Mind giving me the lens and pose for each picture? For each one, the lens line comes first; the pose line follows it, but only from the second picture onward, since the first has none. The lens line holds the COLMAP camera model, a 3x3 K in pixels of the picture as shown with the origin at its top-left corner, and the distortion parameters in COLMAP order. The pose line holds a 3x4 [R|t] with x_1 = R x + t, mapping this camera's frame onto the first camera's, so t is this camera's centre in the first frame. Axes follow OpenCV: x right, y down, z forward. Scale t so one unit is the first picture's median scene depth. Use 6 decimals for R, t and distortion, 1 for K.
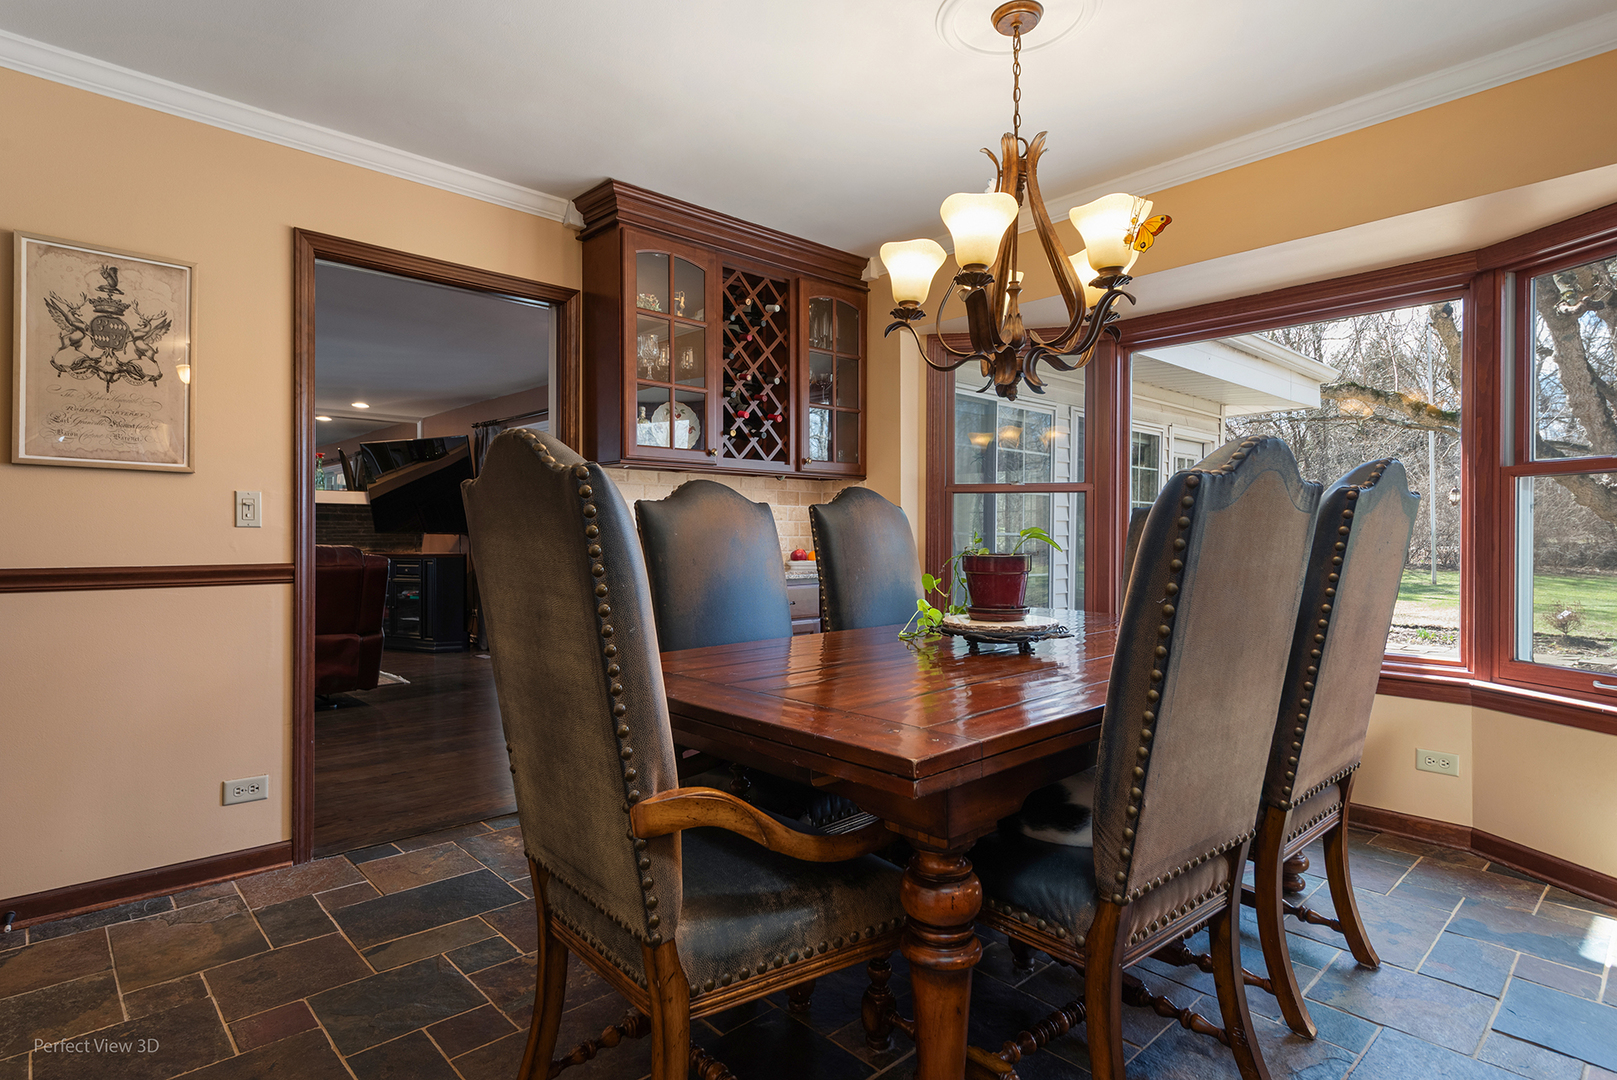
lens RADIAL K [[845.6, 0, 806.3], [0, 845.6, 538.2], [0, 0, 1]] dist [0.003891, -0.000383]
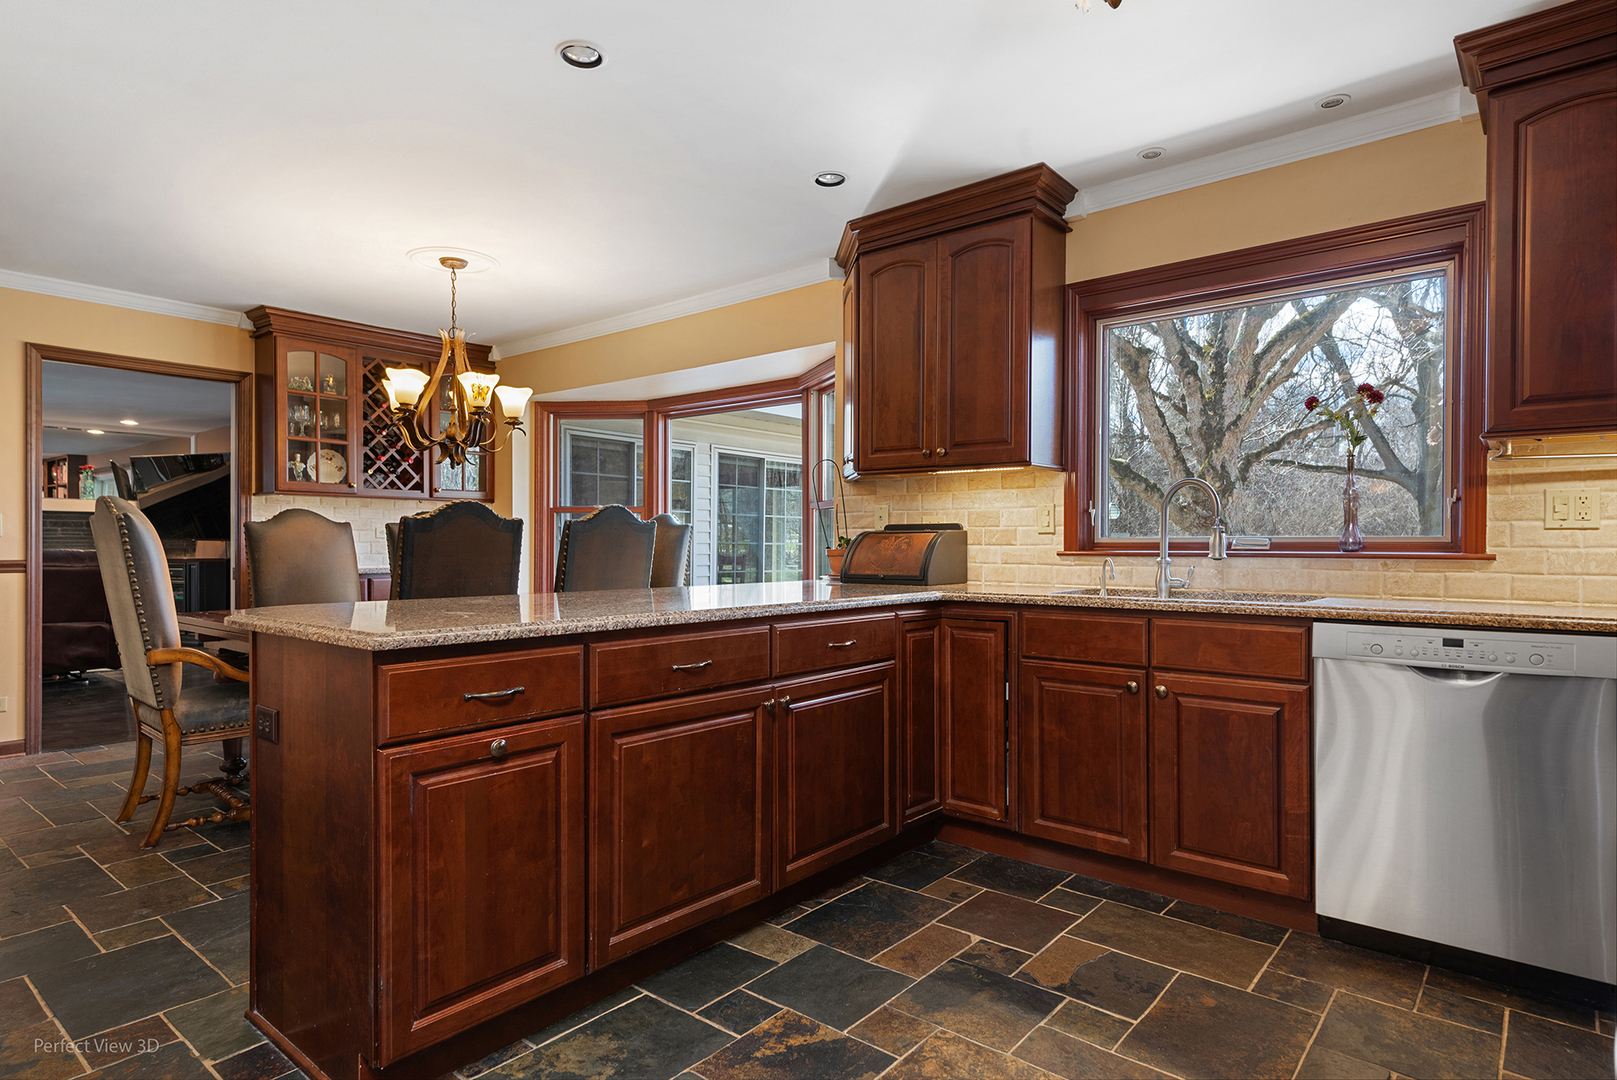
lens RADIAL K [[887.5, 0, 811.5], [0, 887.5, 548.9], [0, 0, 1]] dist [0.003000, -0.000689]
pose [[0.990709, 0.000726, 0.135998, 0.460164], [-0.001296, 0.999991, 0.004105, 0.000900], [-0.135993, -0.004243, 0.990701, -0.619829]]
